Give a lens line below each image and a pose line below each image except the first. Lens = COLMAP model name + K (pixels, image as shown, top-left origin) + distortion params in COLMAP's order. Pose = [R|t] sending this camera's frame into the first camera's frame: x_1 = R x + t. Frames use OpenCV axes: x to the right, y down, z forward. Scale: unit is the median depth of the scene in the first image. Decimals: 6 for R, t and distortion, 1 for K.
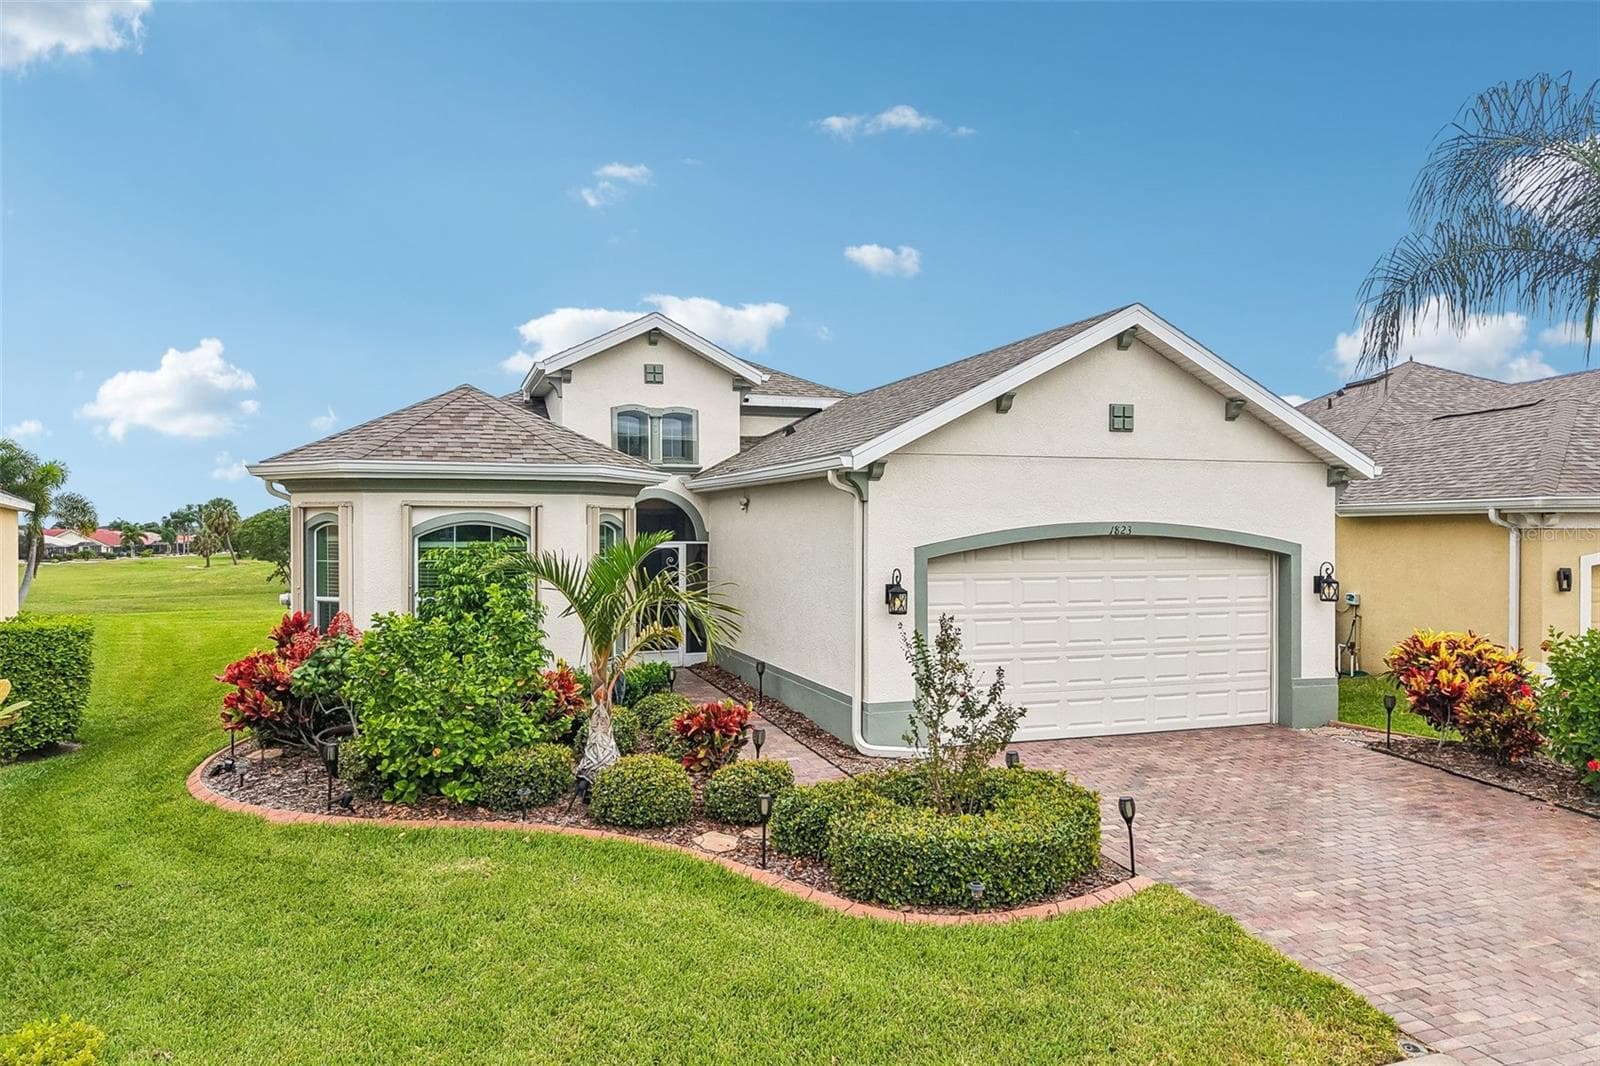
lens RADIAL K [[1064.0, 0, 795.8], [0, 1064.0, 541.1], [0, 0, 1]] dist [0.019783, -0.021398]
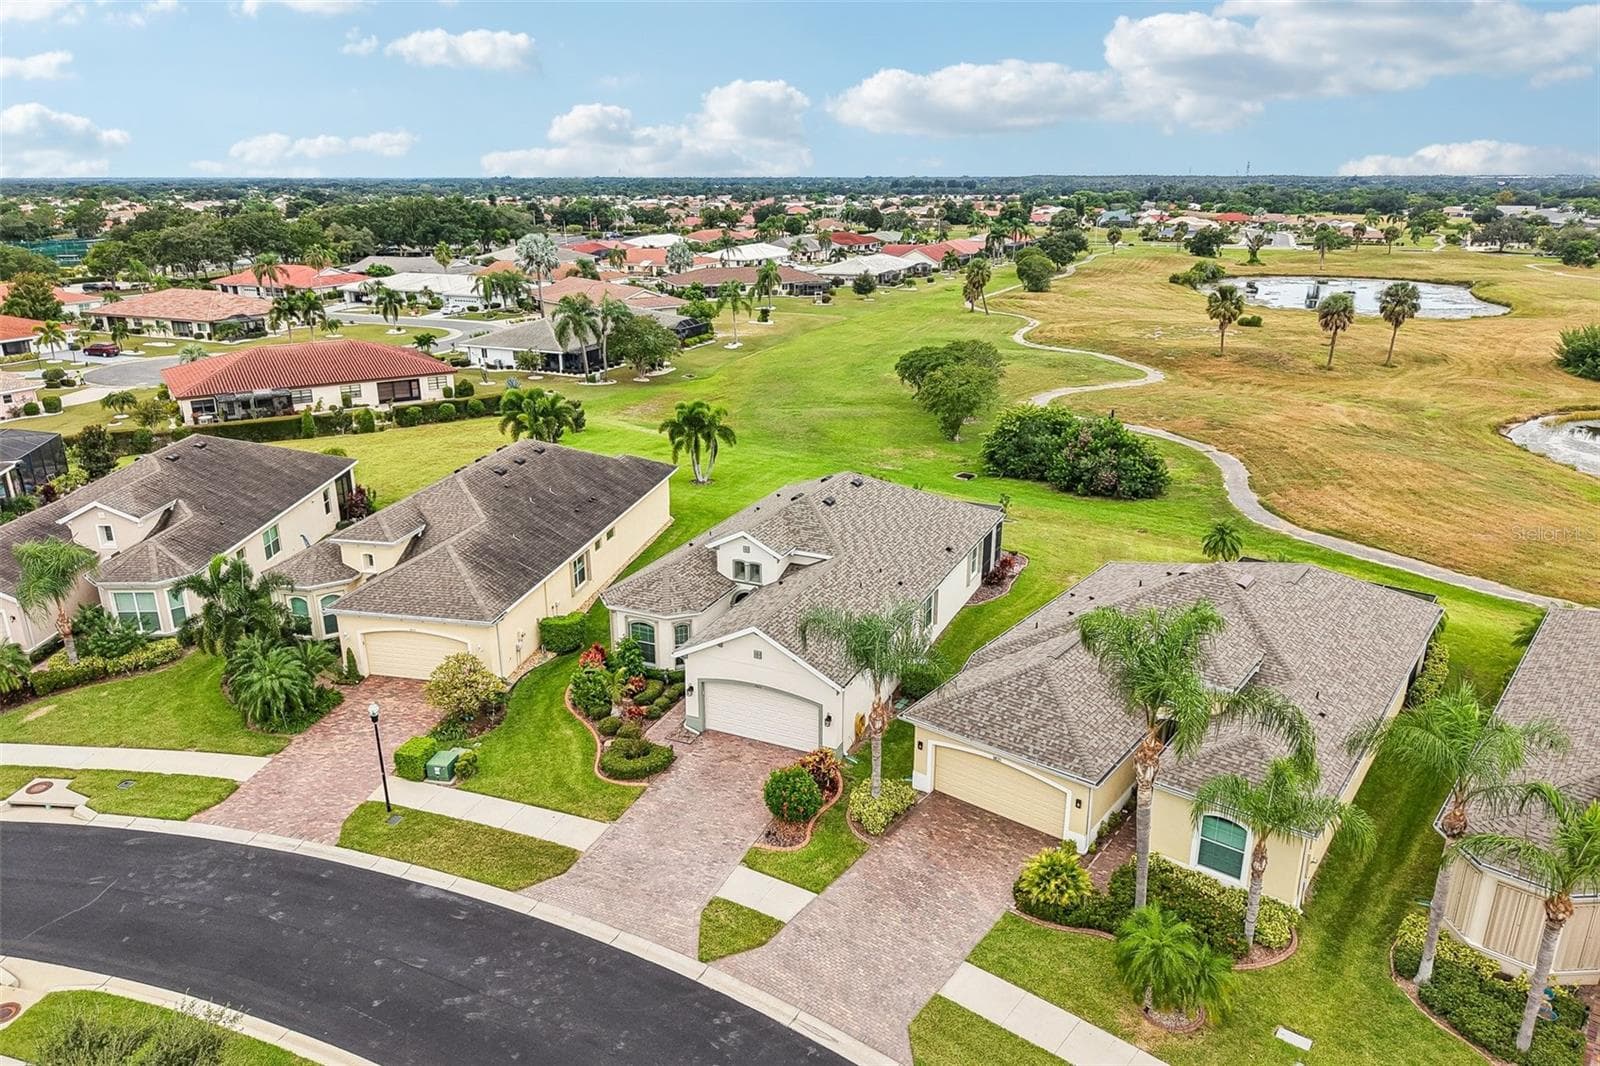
lens RADIAL K [[1064.0, 0, 789.9], [0, 1064.0, 538.1], [0, 0, 1]] dist [0.019783, -0.021398]
pose [[0.715346, 0.220241, -0.663155, 2.431311], [0.001761, 0.948459, 0.316894, -1.469760], [0.698769, -0.227857, 0.678088, -1.012665]]
